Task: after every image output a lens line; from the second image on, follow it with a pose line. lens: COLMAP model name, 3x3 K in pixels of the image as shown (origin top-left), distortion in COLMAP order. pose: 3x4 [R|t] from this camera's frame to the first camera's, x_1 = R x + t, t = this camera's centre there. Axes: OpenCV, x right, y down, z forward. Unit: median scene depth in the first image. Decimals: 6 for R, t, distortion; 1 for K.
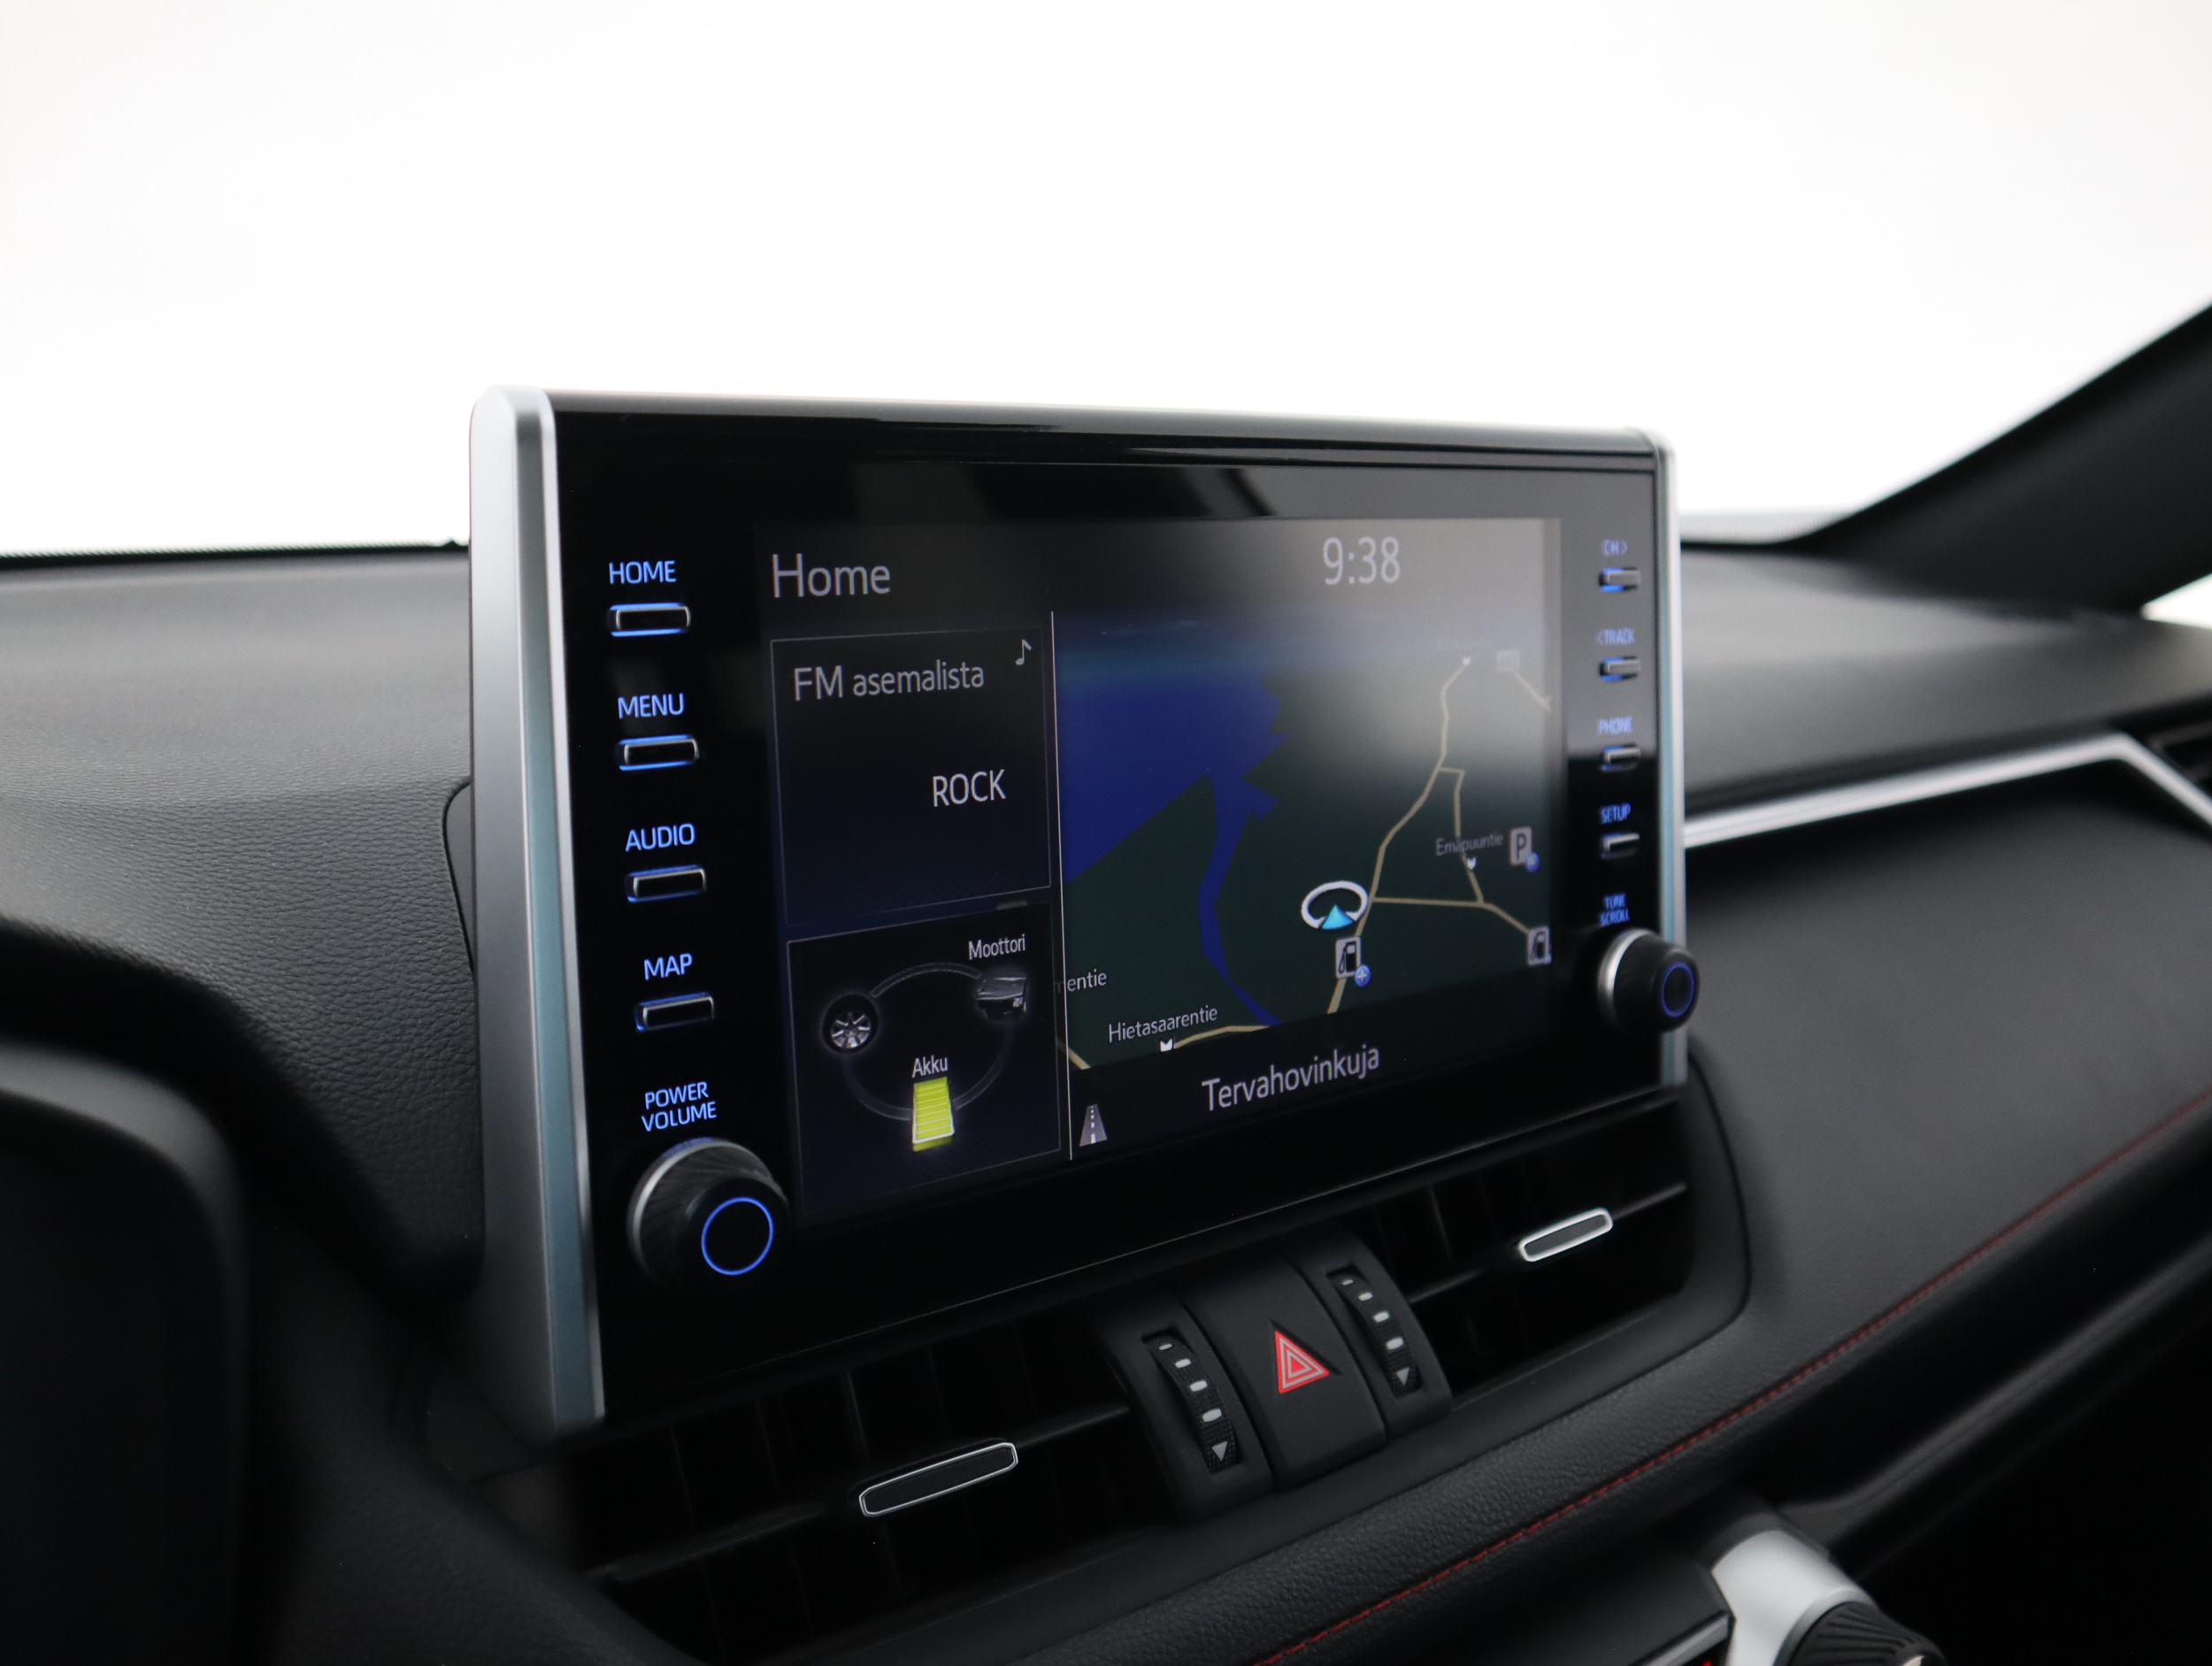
lens RADIAL K [[2102.4, 0, 1106.0], [0, 2102.4, 833.0], [0, 0, 1]] dist [-0.083146, 0.013519]
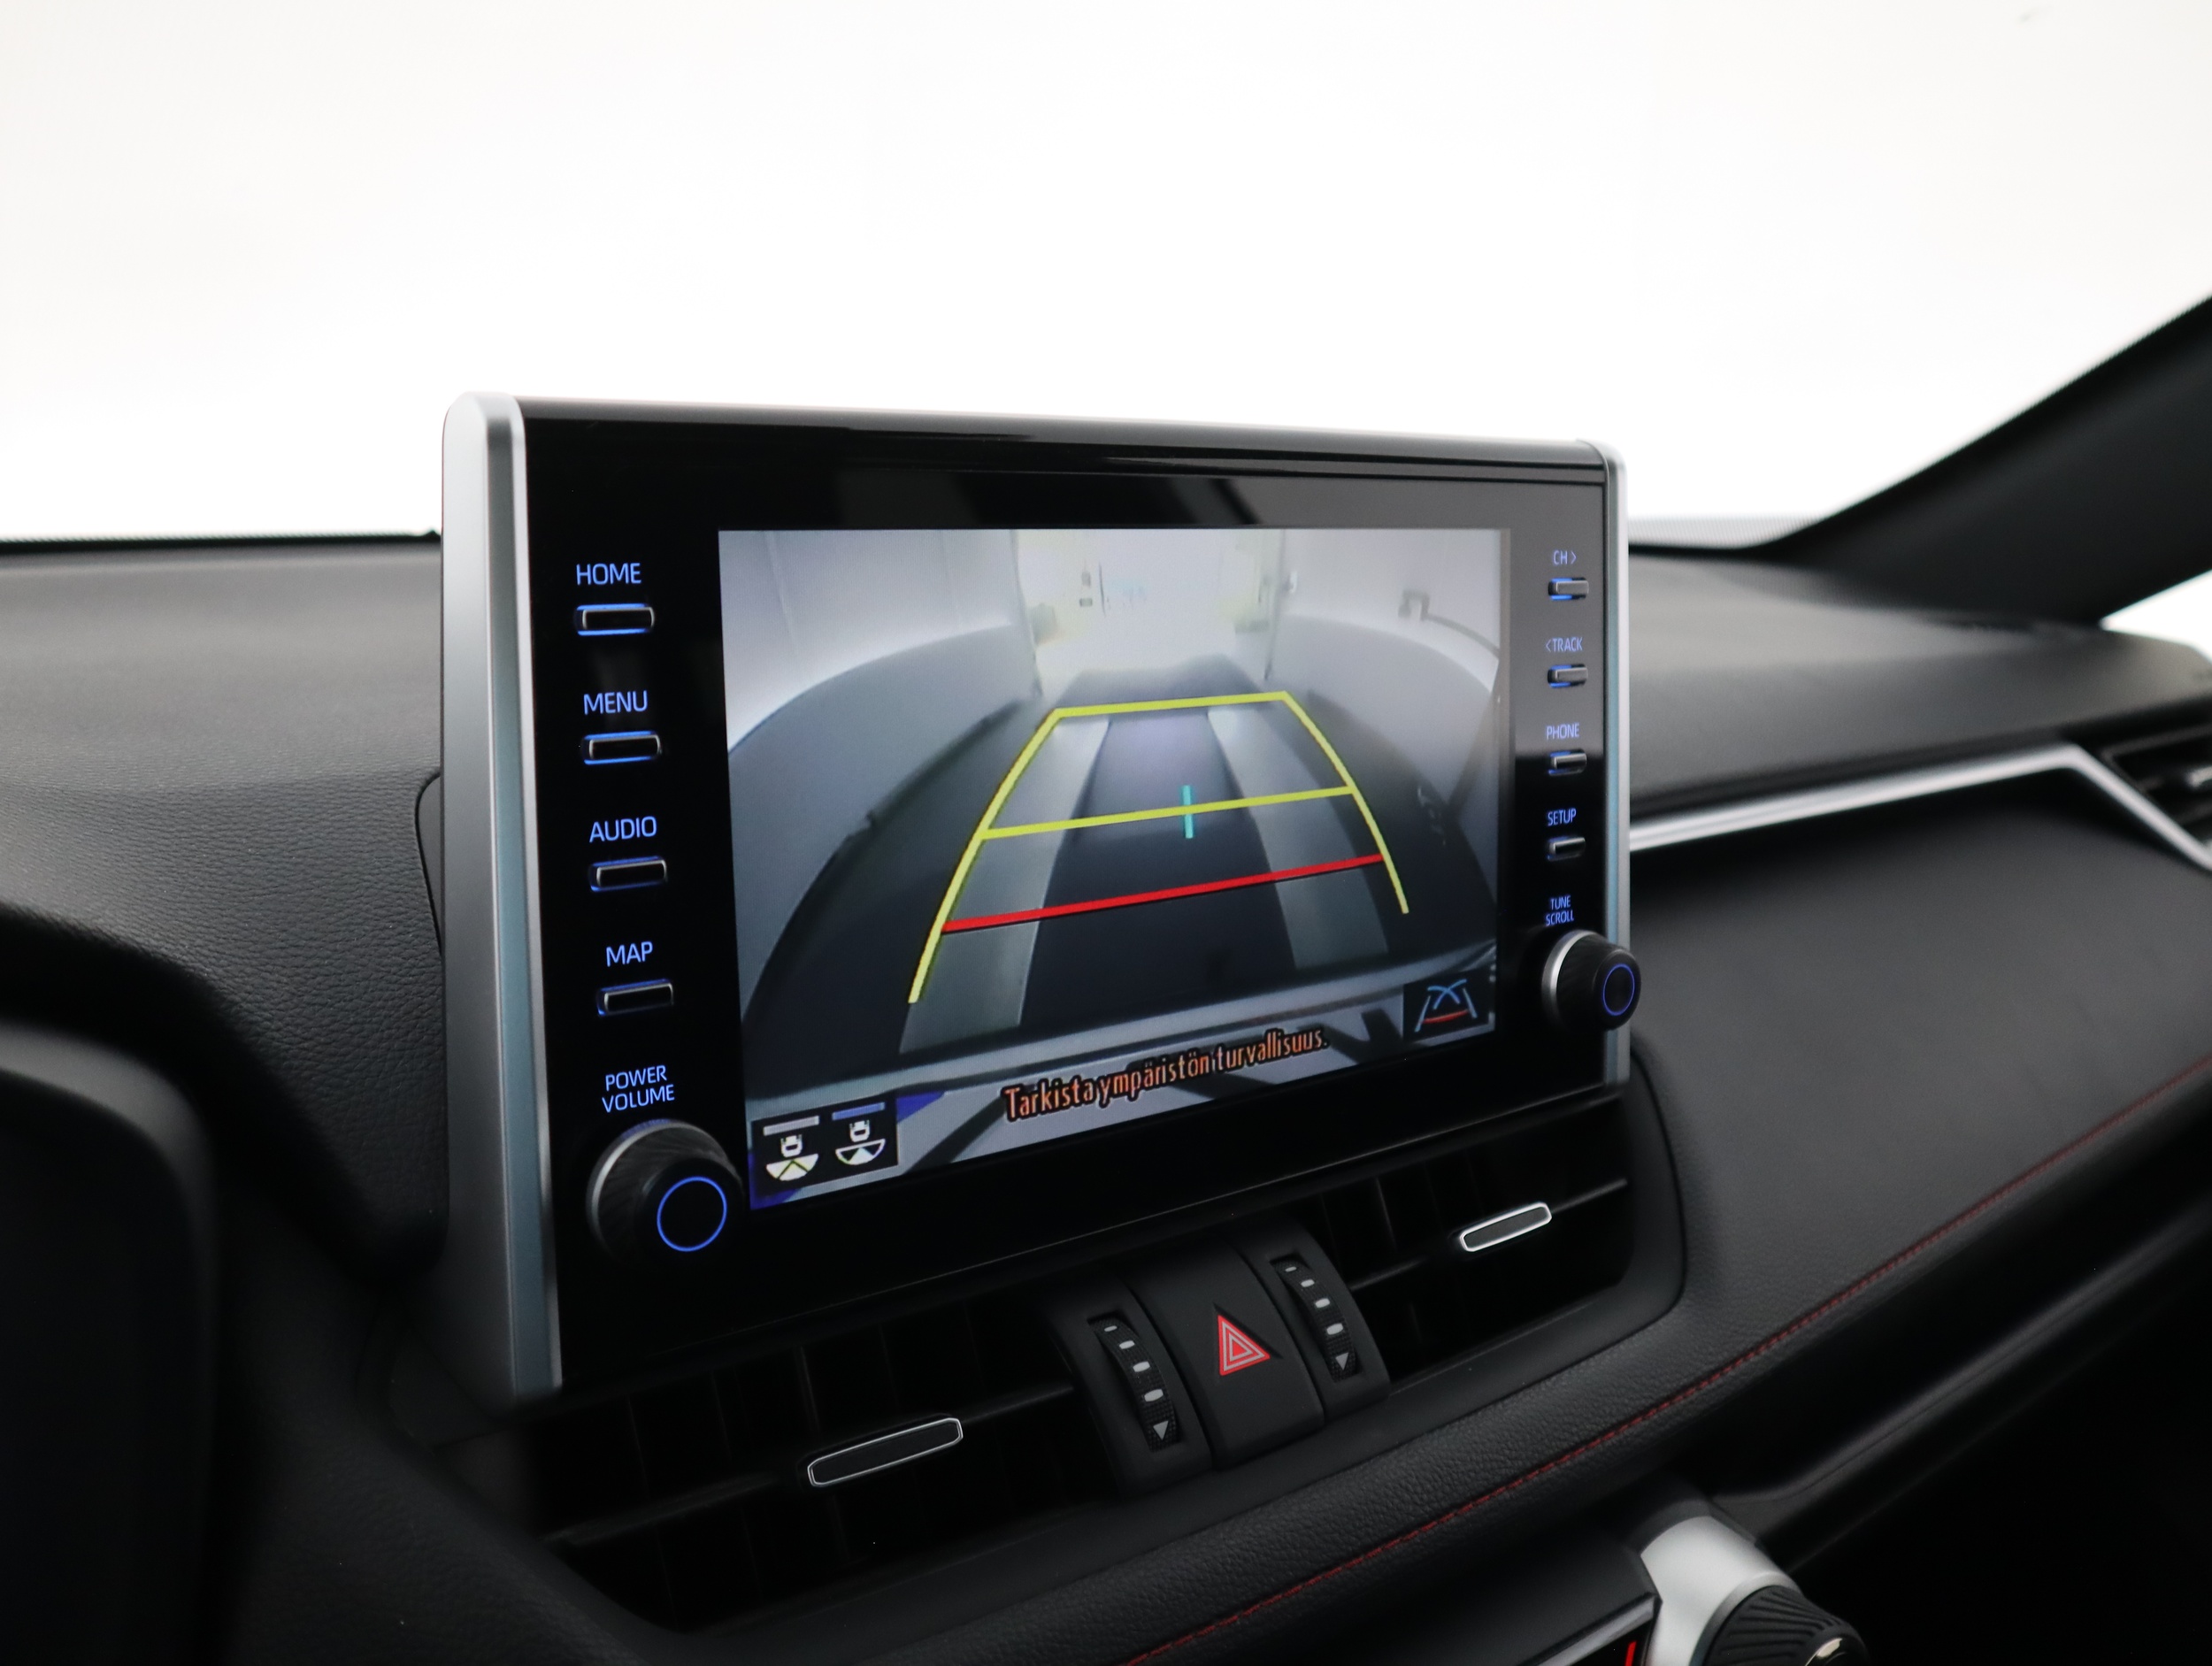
lens RADIAL K [[2111.6, 0, 1106.0], [0, 2111.6, 833.0], [0, 0, 1]] dist [-0.073061, 0.005358]
pose [[0.999893, 0.013291, 0.006184, 0.016469], [-0.013311, 0.999906, 0.003253, -0.002172], [-0.006140, -0.003335, 0.999976, -0.036101]]
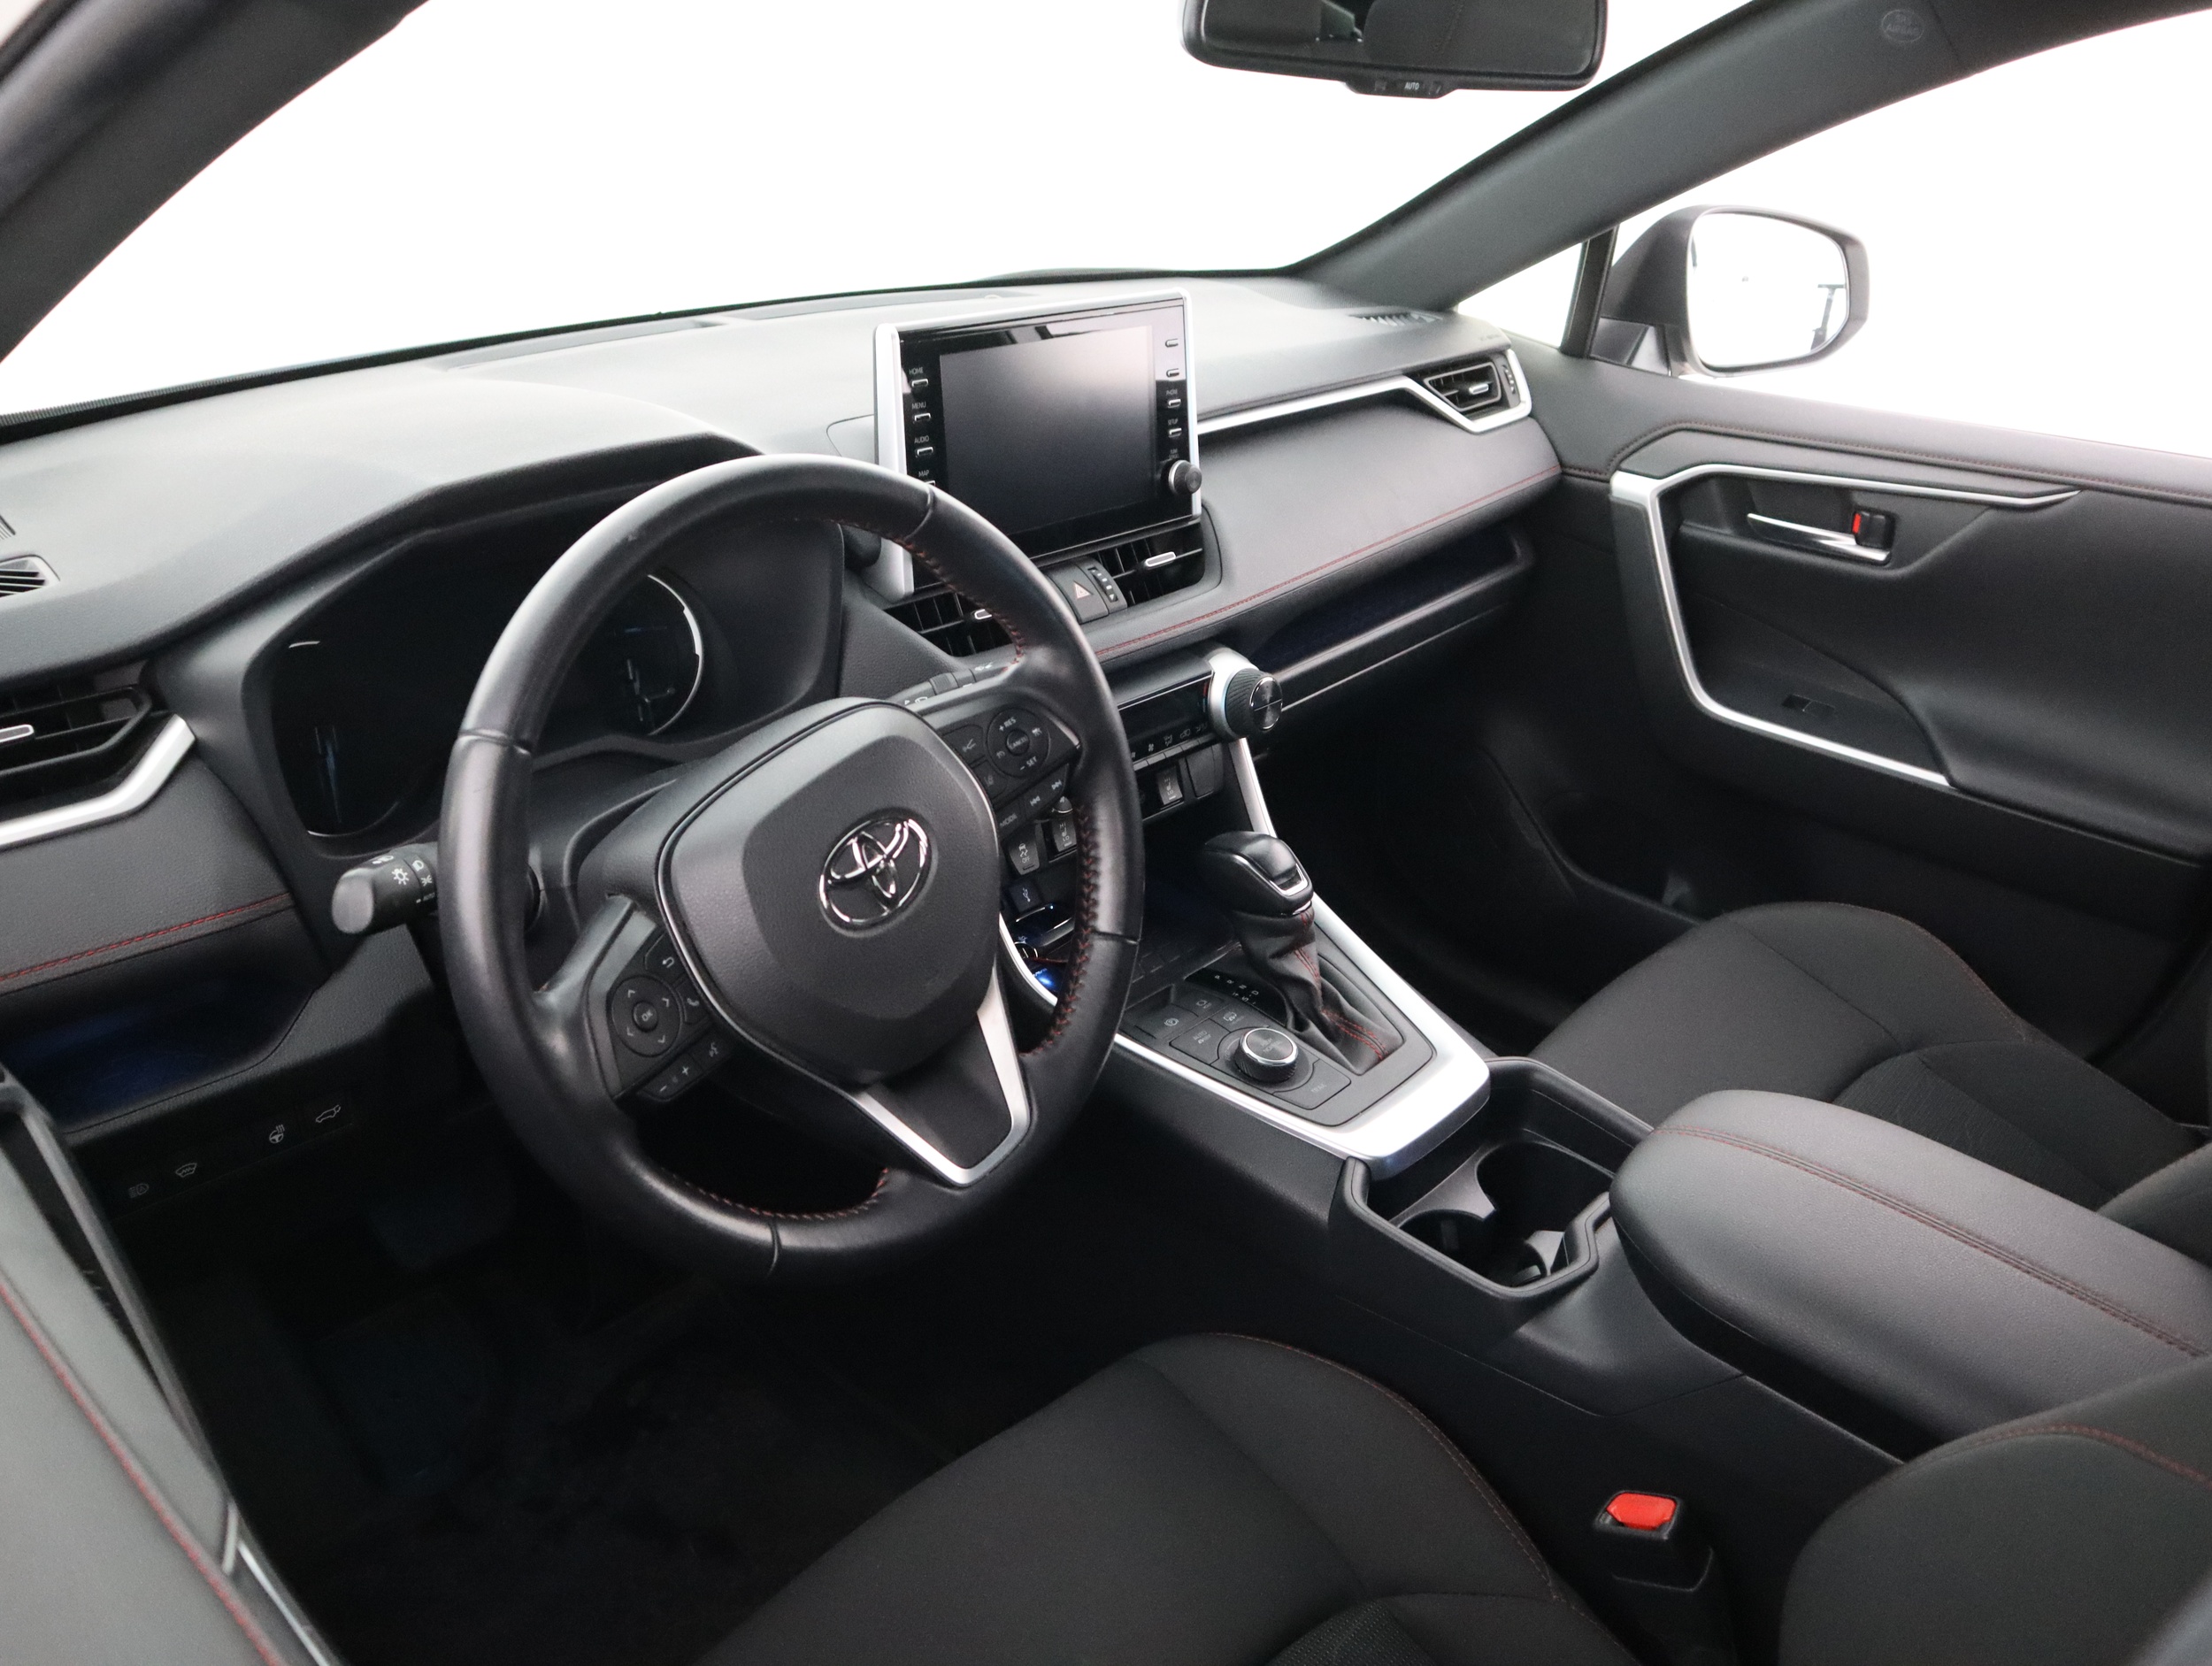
lens RADIAL K [[1930.0, 0, 1105.9], [0, 1930.0, 800.9], [0, 0, 1]] dist [-0.098057, 0.005347]
pose [[0.985898, -0.066082, 0.153748, -0.373721], [0.036430, 0.981449, 0.188232, 0.000391], [-0.163334, -0.179977, 0.970016, -2.108670]]
